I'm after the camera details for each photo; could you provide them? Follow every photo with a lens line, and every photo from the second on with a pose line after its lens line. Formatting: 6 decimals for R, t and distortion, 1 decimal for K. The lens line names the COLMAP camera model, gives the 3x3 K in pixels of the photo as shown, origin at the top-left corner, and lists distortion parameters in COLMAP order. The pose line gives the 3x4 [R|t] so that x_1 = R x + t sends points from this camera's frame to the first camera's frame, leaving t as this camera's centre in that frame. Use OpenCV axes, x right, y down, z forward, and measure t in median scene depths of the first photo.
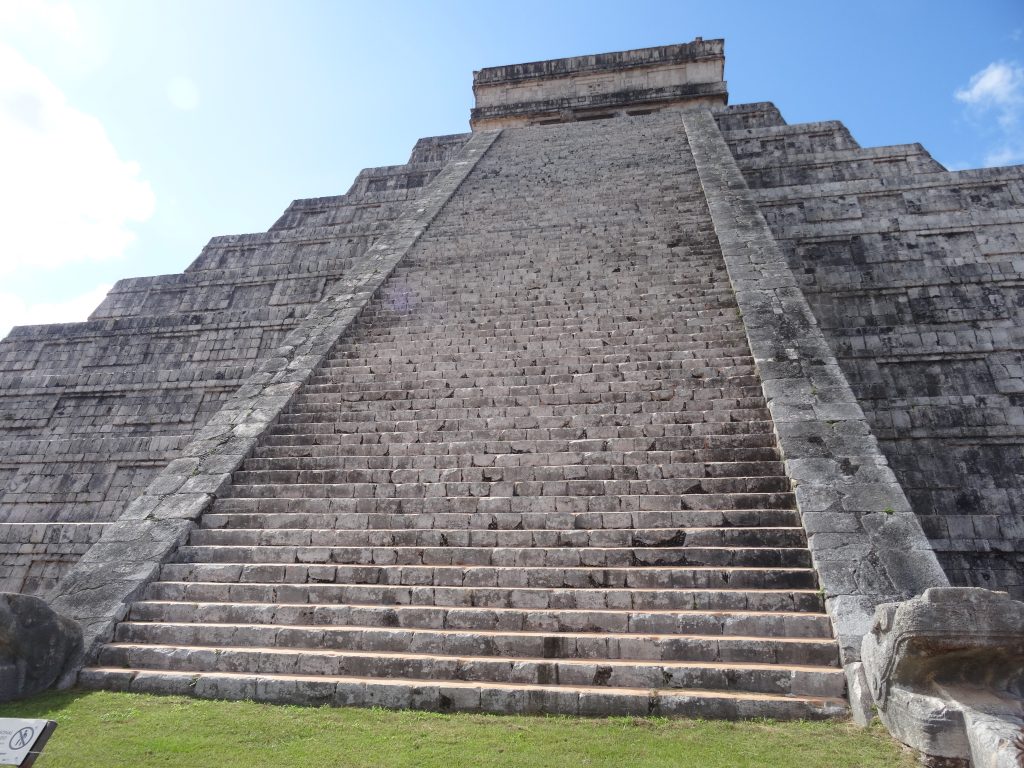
lens RADIAL K [[743.6, 0, 510.4], [0, 743.6, 383.4], [0, 0, 1]] dist [-0.013967, 0.006174]
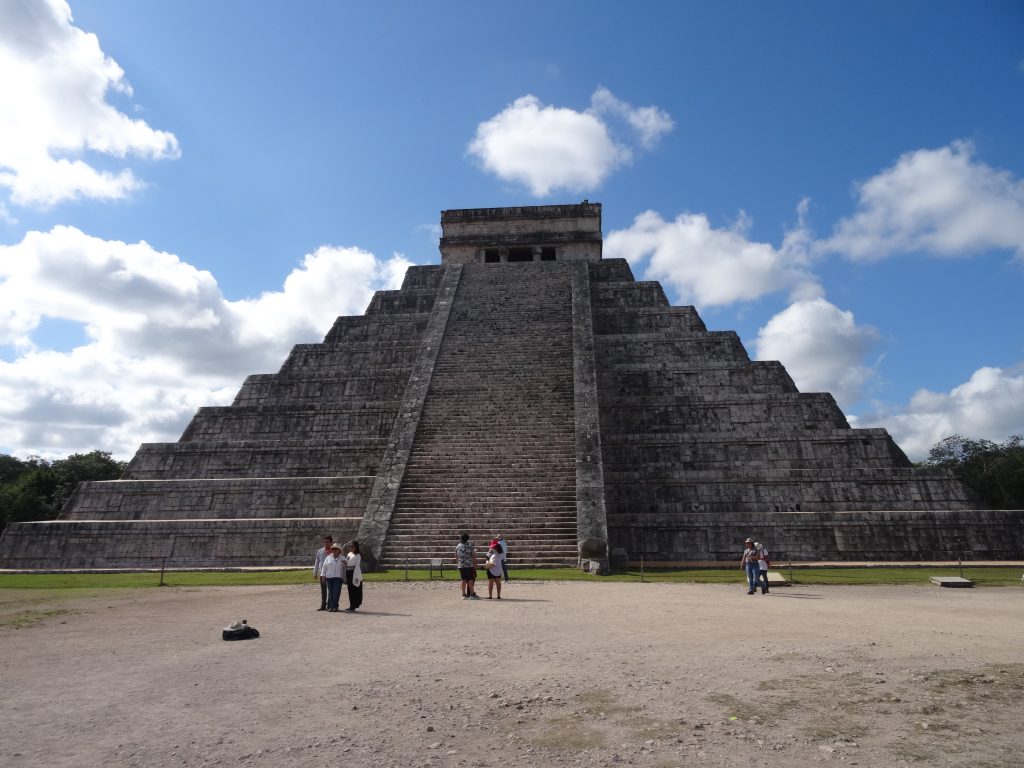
lens RADIAL K [[743.6, 0, 513.1], [0, 743.6, 384.8], [0, 0, 1]] dist [-0.013967, 0.006174]
pose [[0.994038, 0.004882, 0.108921, -0.146600], [-0.010240, 0.998762, 0.048683, -0.305121], [-0.108548, -0.049508, 0.992858, -1.188394]]
